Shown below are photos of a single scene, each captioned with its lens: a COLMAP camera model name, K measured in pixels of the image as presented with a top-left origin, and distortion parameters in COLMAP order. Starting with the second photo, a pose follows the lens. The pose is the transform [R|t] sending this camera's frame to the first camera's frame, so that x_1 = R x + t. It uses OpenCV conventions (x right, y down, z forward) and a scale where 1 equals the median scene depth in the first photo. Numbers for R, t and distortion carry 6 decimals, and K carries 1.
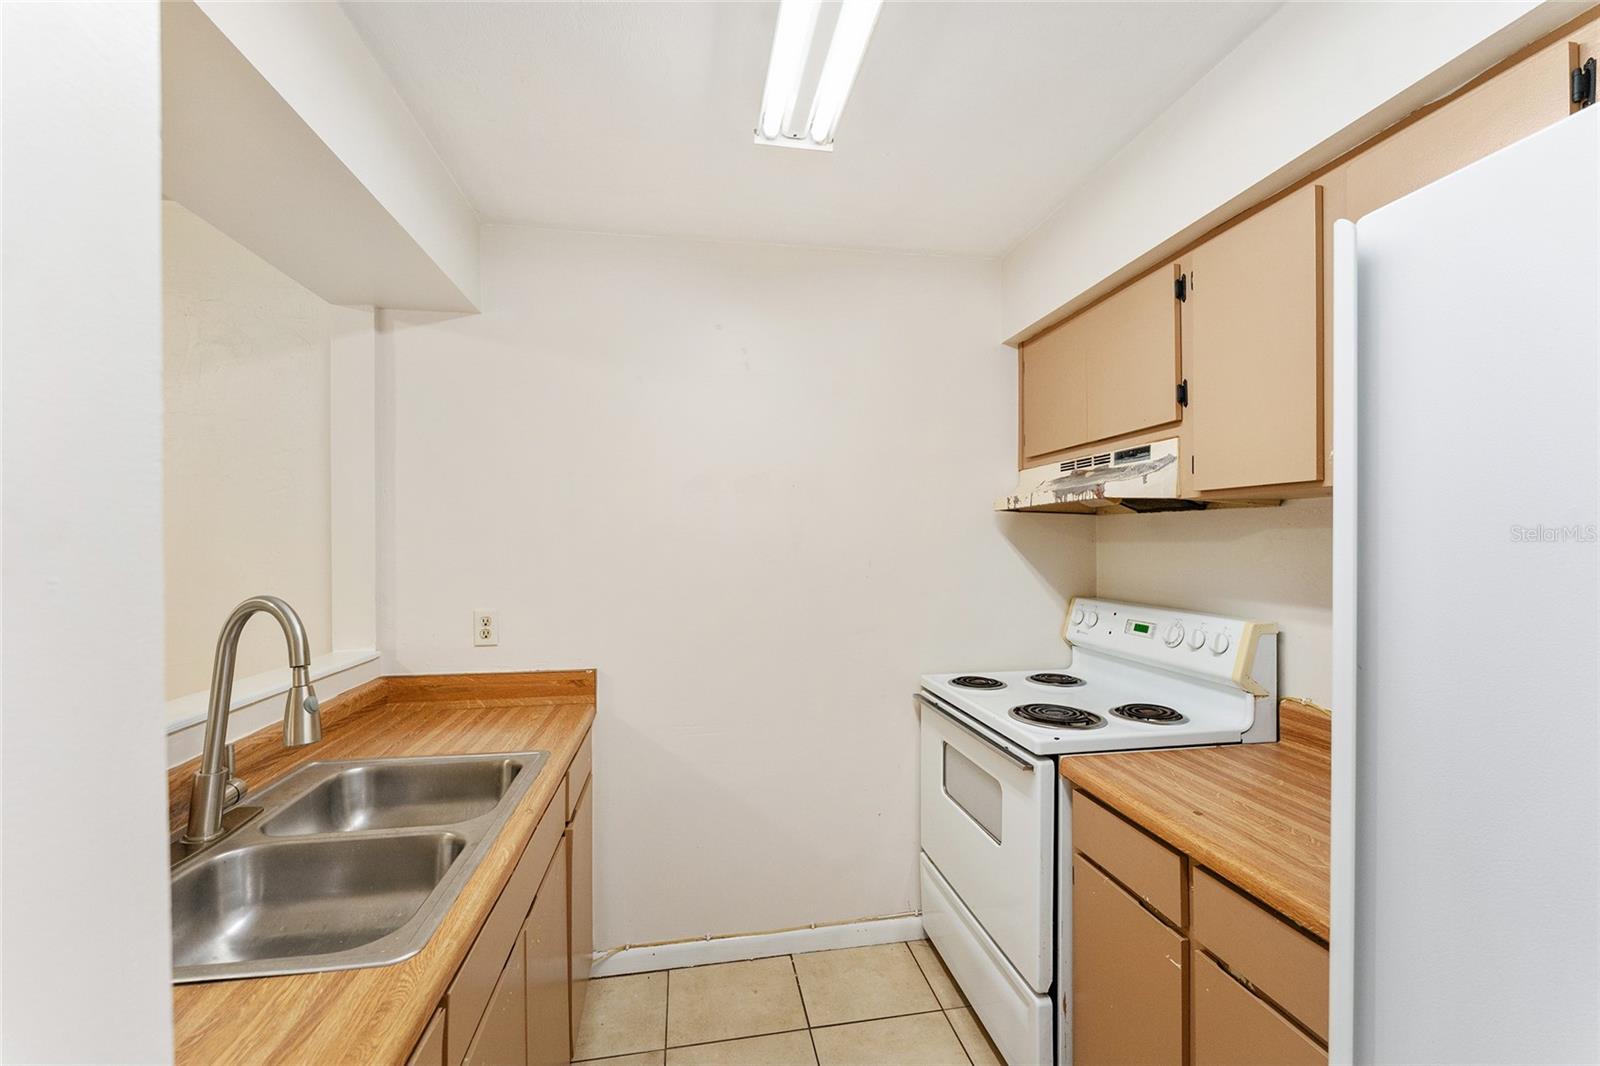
lens RADIAL K [[657.5, 0, 791.0], [0, 657.5, 529.5], [0, 0, 1]] dist [0.011379, -0.000813]
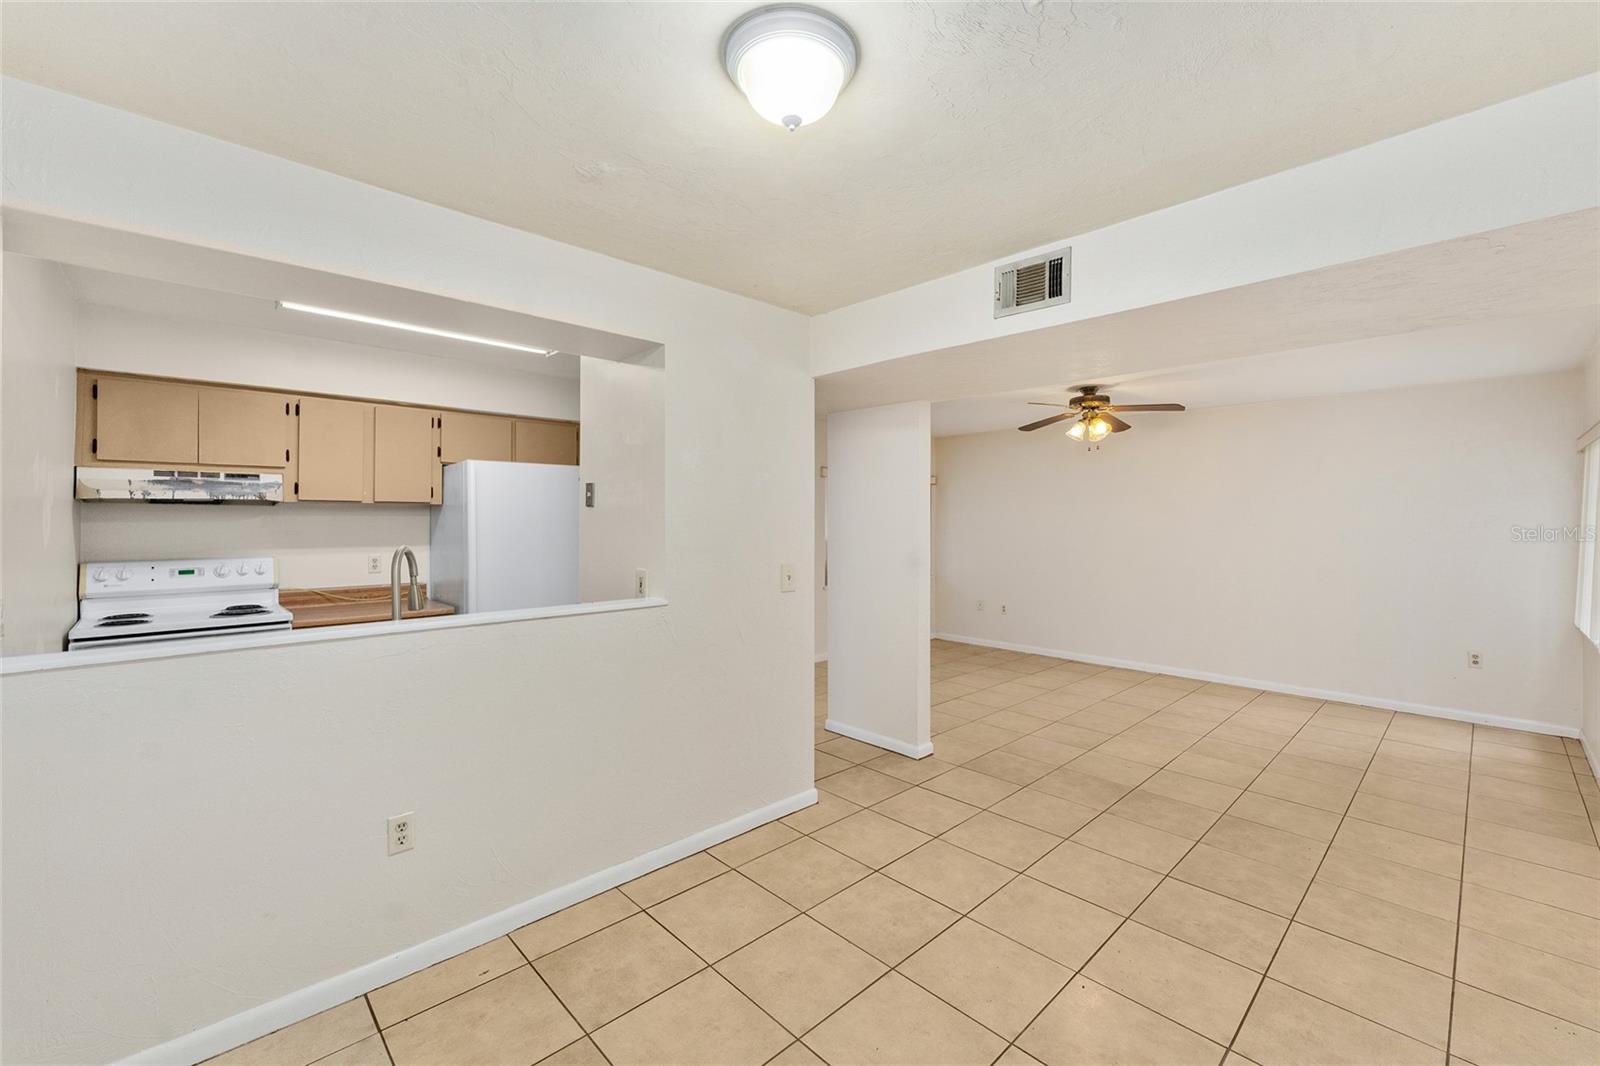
lens RADIAL K [[657.5, 0, 787.1], [0, 657.5, 517.1], [0, 0, 1]] dist [0.011379, -0.000813]
pose [[-0.569019, 0.009951, 0.822264, -1.885657], [-0.009064, 0.999790, -0.018372, 0.025552], [-0.822274, -0.017907, -0.568809, 0.744844]]
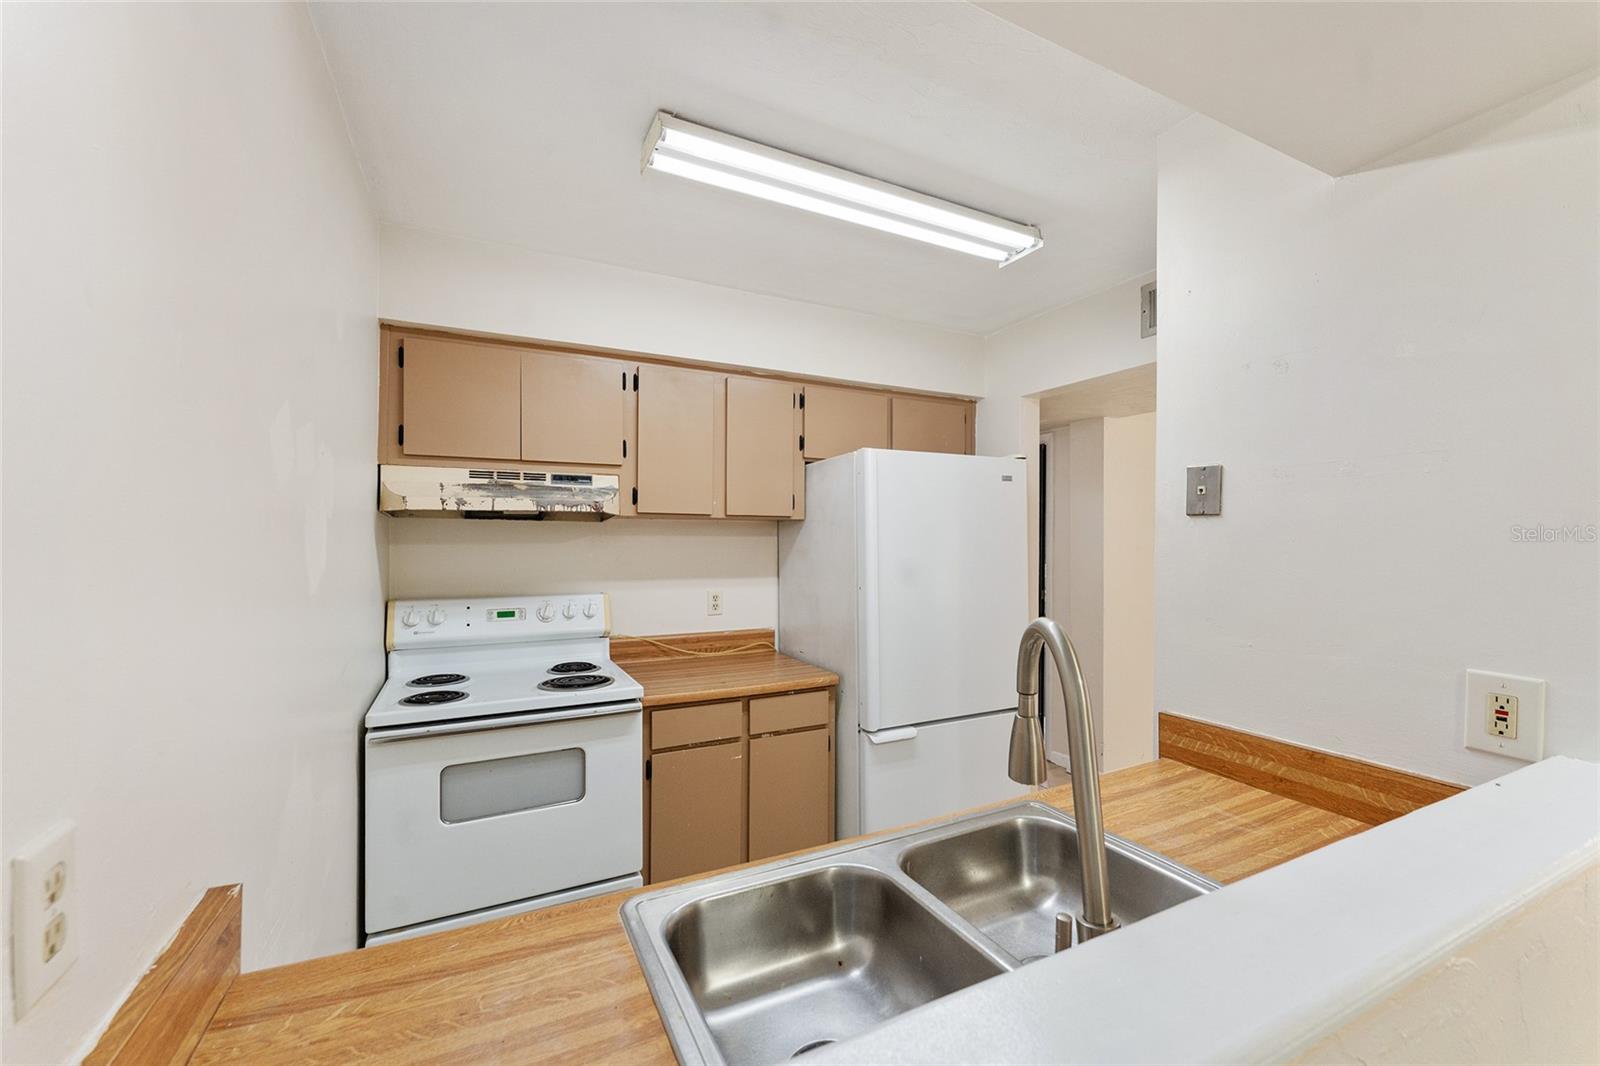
lens RADIAL K [[657.5, 0, 804.5], [0, 657.5, 543.0], [0, 0, 1]] dist [0.011379, -0.000813]
pose [[-0.312361, 0.000901, 0.949963, -0.857368], [-0.015506, 0.999861, -0.006047, 0.016747], [-0.949837, -0.016619, -0.312304, 0.913148]]
